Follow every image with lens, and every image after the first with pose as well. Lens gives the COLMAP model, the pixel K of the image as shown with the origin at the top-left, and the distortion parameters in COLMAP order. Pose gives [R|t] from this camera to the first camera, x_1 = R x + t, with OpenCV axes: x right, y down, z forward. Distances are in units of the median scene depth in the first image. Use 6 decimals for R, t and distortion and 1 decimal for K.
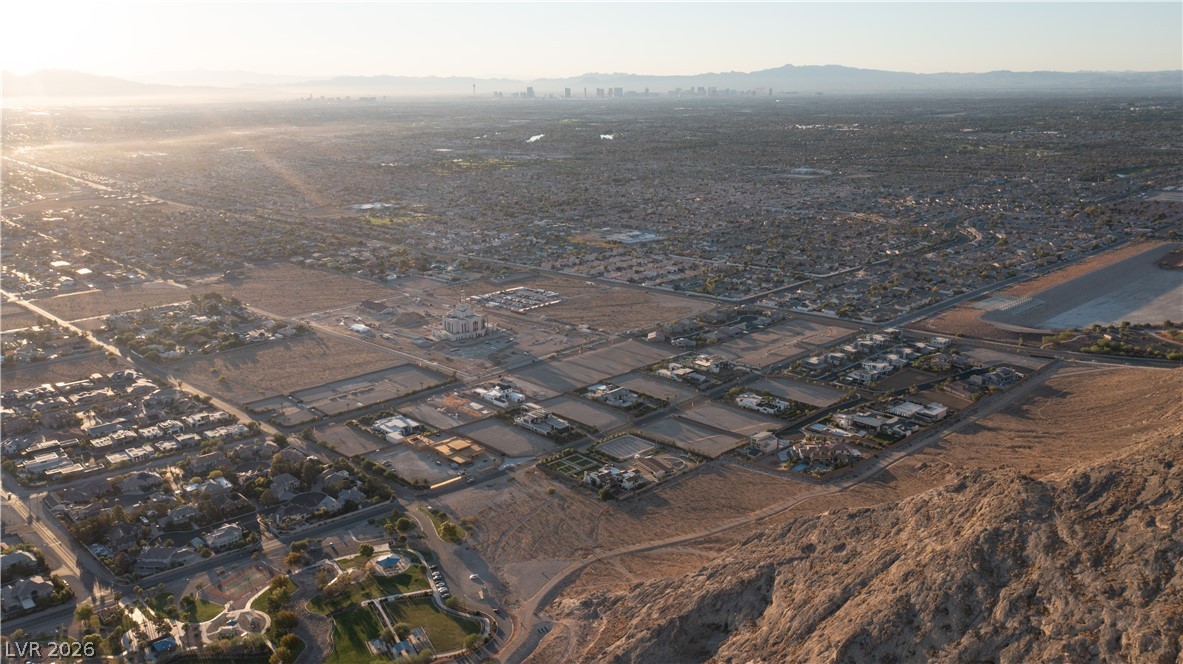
lens RADIAL K [[925.3, 0, 587.6], [0, 925.3, 333.1], [0, 0, 1]] dist [-0.005727, 0.002831]
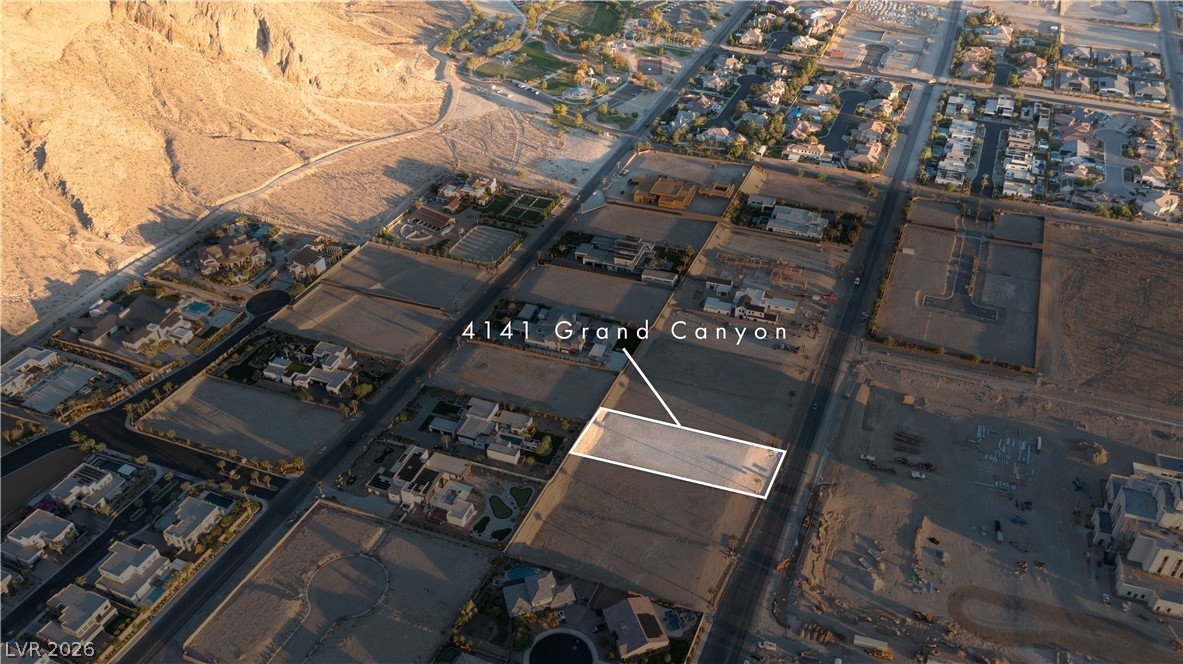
lens RADIAL K [[925.3, 0, 586.8], [0, 925.3, 324.0], [0, 0, 1]] dist [-0.005727, 0.002831]
pose [[-0.907043, 0.262565, -0.329140, 0.187119], [-0.097022, 0.630353, 0.770222, -0.351861], [0.409708, 0.730558, -0.546282, 1.182670]]
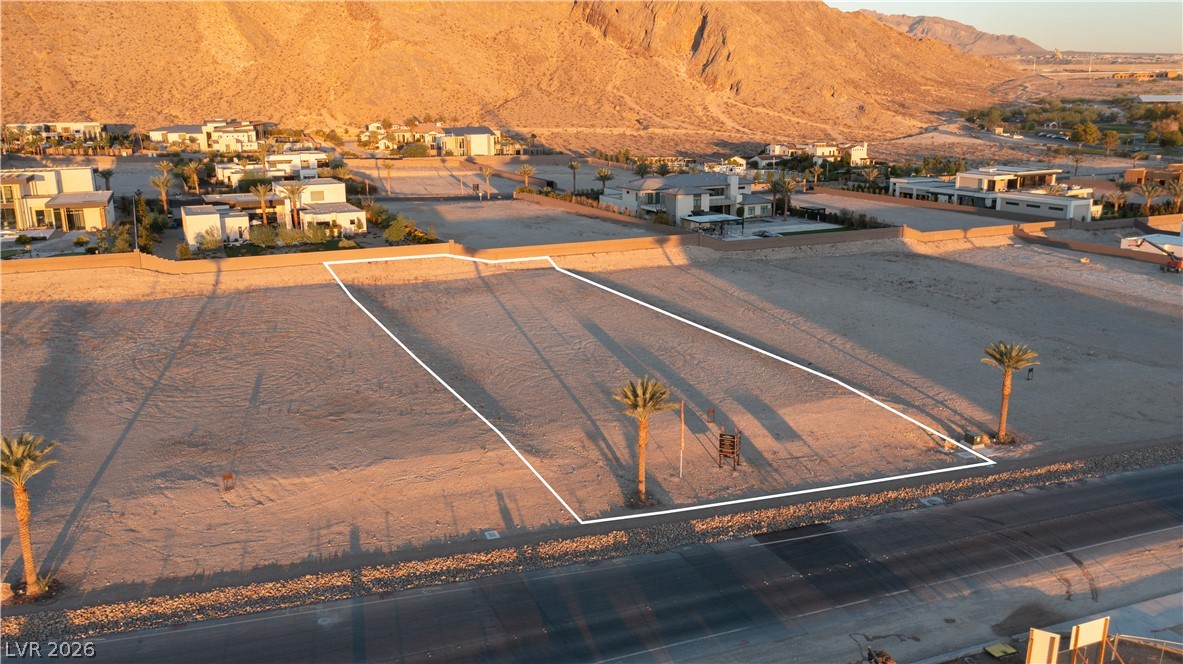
lens RADIAL K [[925.3, 0, 587.7], [0, 925.3, 323.2], [0, 0, 1]] dist [-0.005727, 0.002831]
pose [[-0.940679, -0.063146, 0.333369, -0.024844], [0.108954, 0.874276, 0.473044, -0.019516], [-0.321328, 0.481305, -0.815533, 1.086283]]
